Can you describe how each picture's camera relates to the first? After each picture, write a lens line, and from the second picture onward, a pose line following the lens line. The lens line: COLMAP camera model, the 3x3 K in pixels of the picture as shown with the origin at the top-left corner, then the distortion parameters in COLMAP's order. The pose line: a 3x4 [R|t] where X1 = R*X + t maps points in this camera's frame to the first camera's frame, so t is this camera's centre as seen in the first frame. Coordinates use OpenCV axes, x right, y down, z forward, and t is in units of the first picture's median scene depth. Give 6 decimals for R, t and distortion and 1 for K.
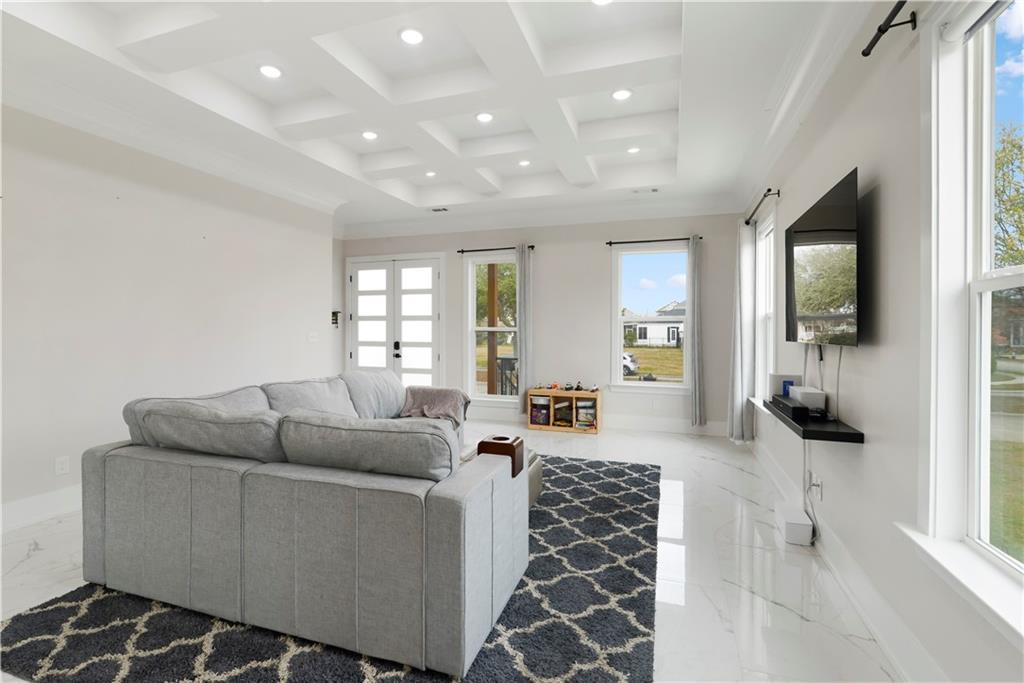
lens RADIAL K [[492.6, 0, 491.6], [0, 492.6, 332.7], [0, 0, 1]] dist [-0.014659, 0.000144]
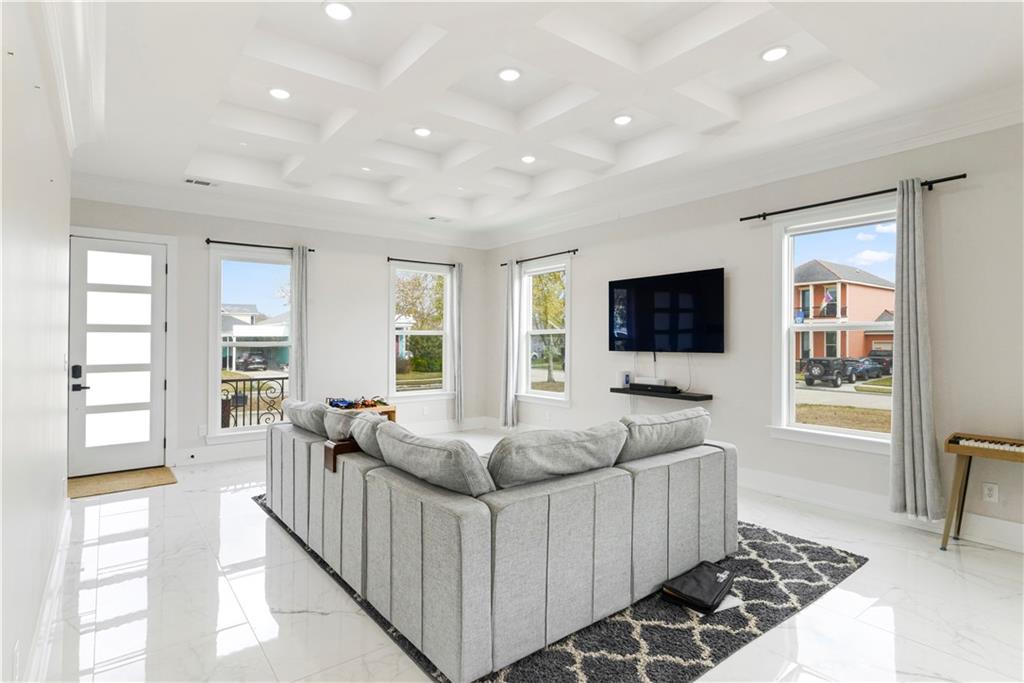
lens RADIAL K [[527.4, 0, 538.6], [0, 527.4, 335.1], [0, 0, 1]] dist [-0.003266, -0.000289]
pose [[0.506039, 0.002786, 0.862506, -0.484382], [0.007289, 0.999945, -0.007506, -0.011203], [-0.862480, 0.010085, 0.505991, 0.155218]]
